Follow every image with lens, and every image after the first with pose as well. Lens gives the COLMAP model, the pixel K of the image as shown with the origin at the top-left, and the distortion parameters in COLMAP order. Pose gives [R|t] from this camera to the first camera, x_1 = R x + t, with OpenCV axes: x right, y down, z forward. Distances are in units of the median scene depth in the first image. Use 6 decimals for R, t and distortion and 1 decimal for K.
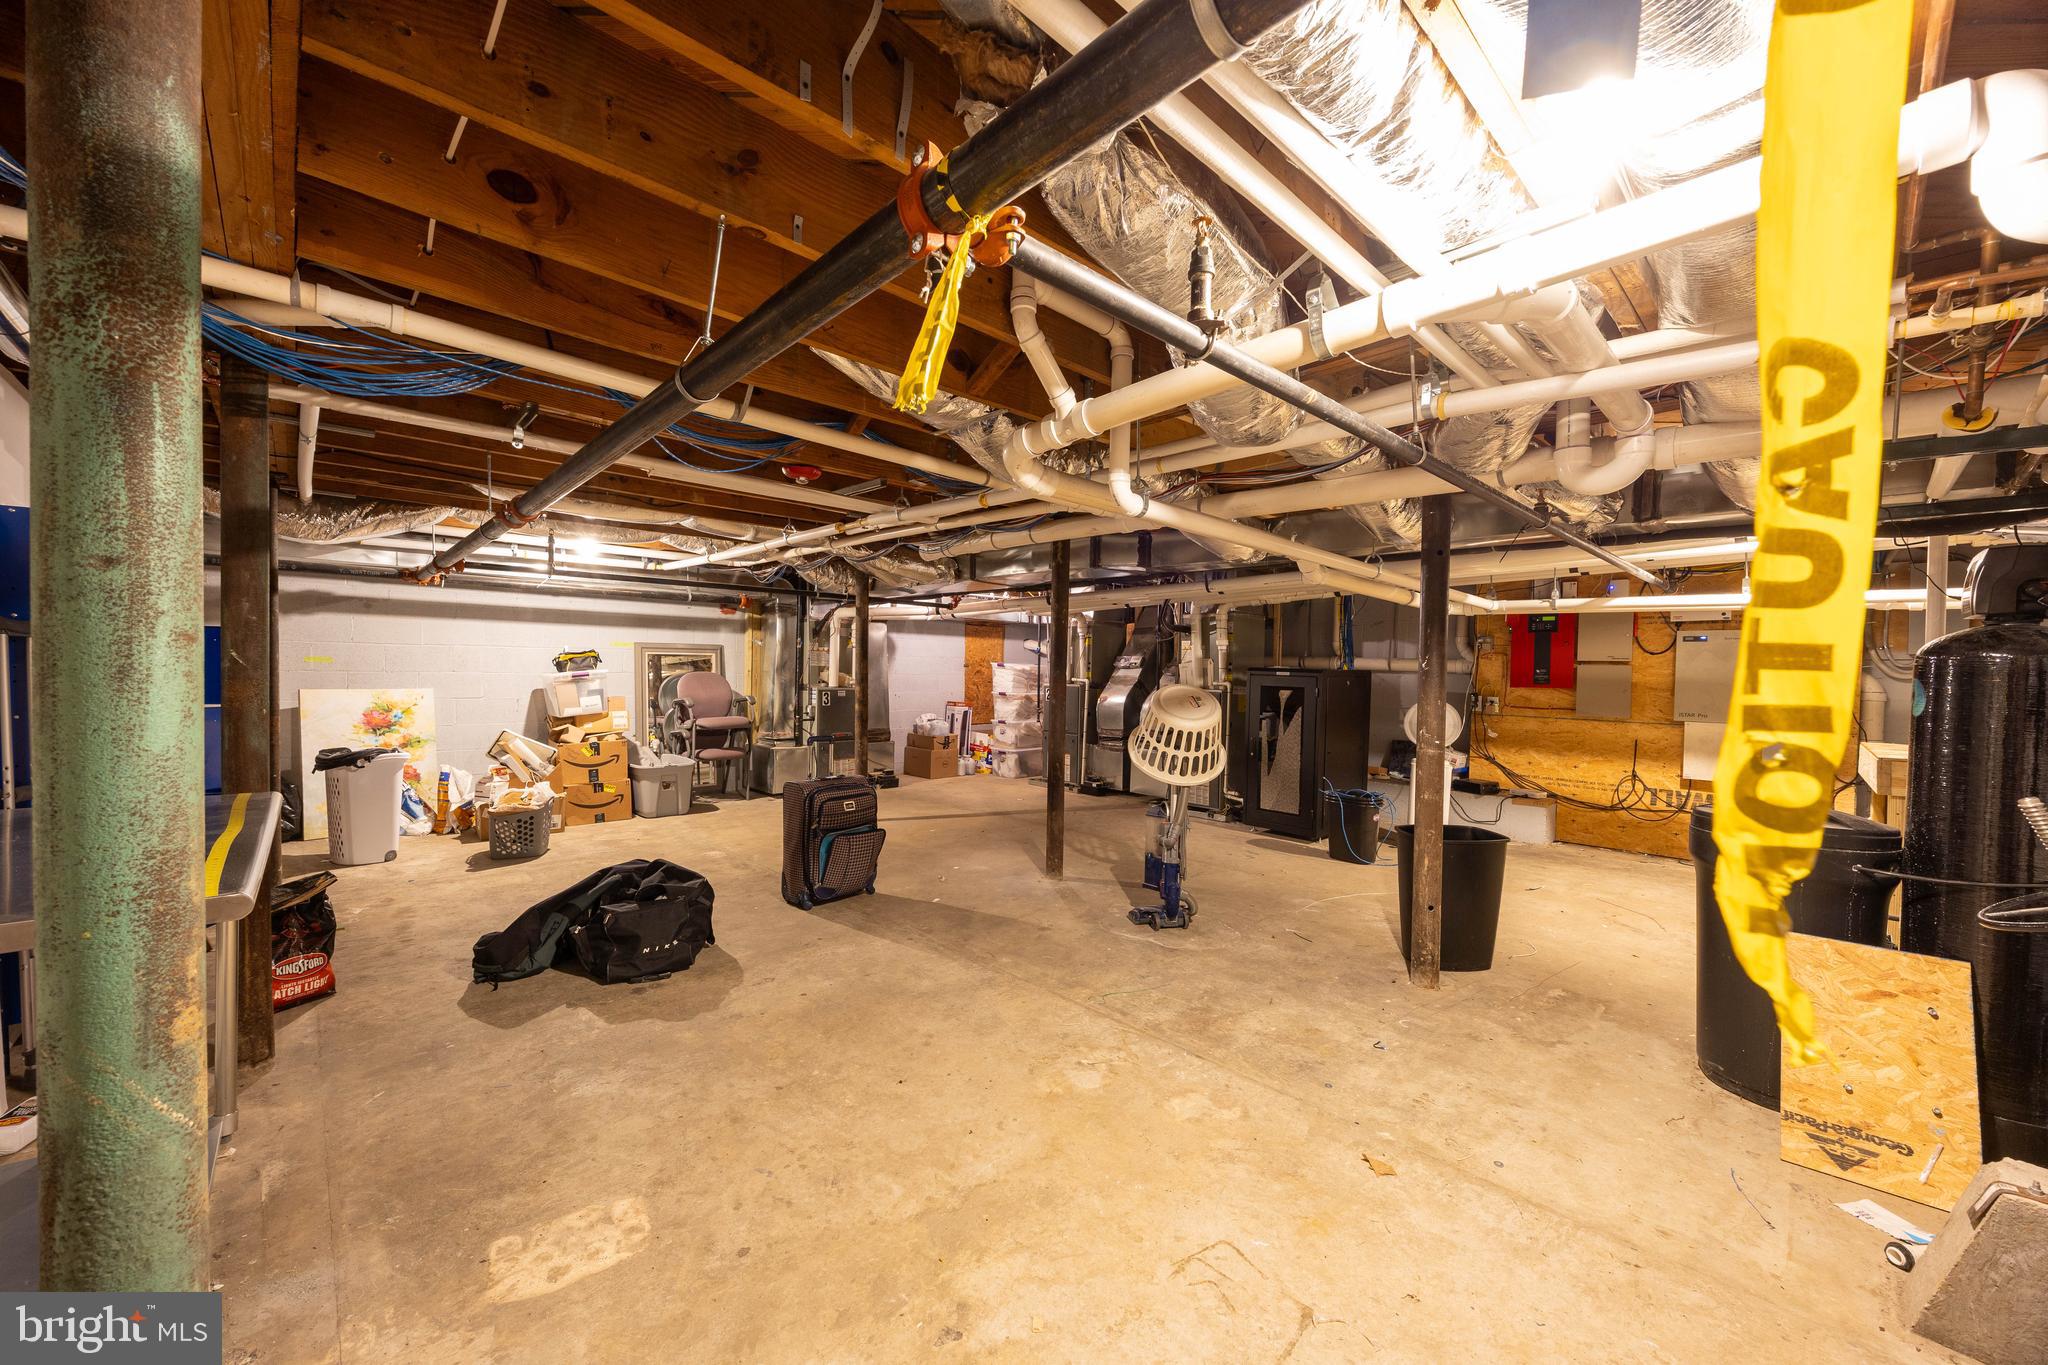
lens RADIAL K [[772.2, 0, 1024.0], [0, 772.2, 682.5], [0, 0, 1]] dist [-0.001816, 0.000191]
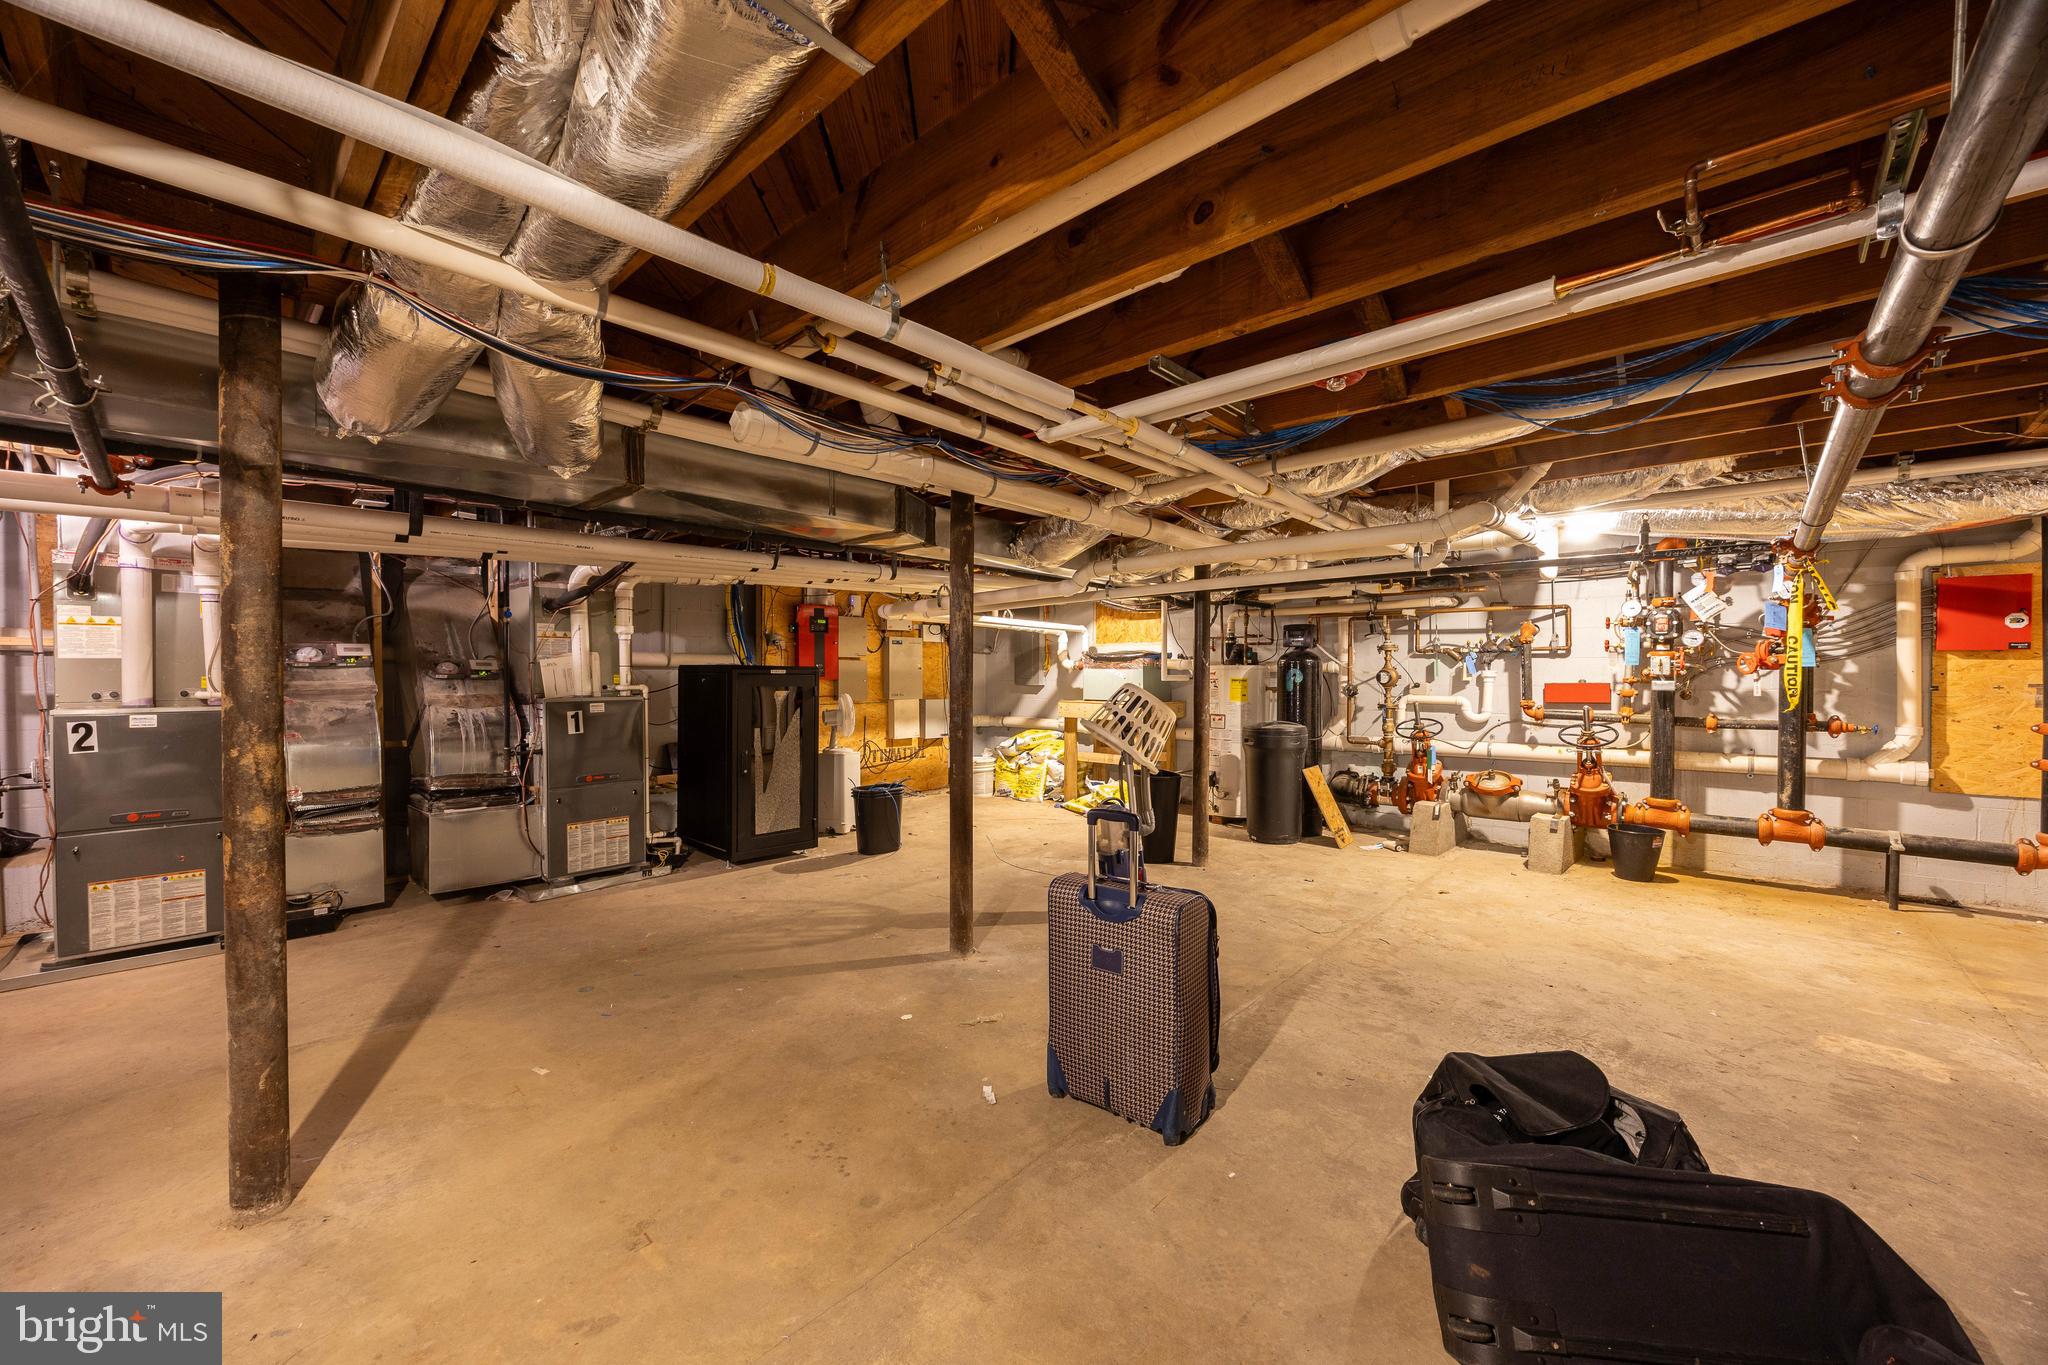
lens RADIAL K [[772.2, 0, 1024.0], [0, 772.2, 682.5], [0, 0, 1]] dist [-0.001816, 0.000191]
pose [[-0.076297, -0.032451, 0.996557, -1.415102], [0.014135, 0.999335, 0.033623, -0.062367], [-0.996985, 0.016651, -0.075788, 2.025781]]
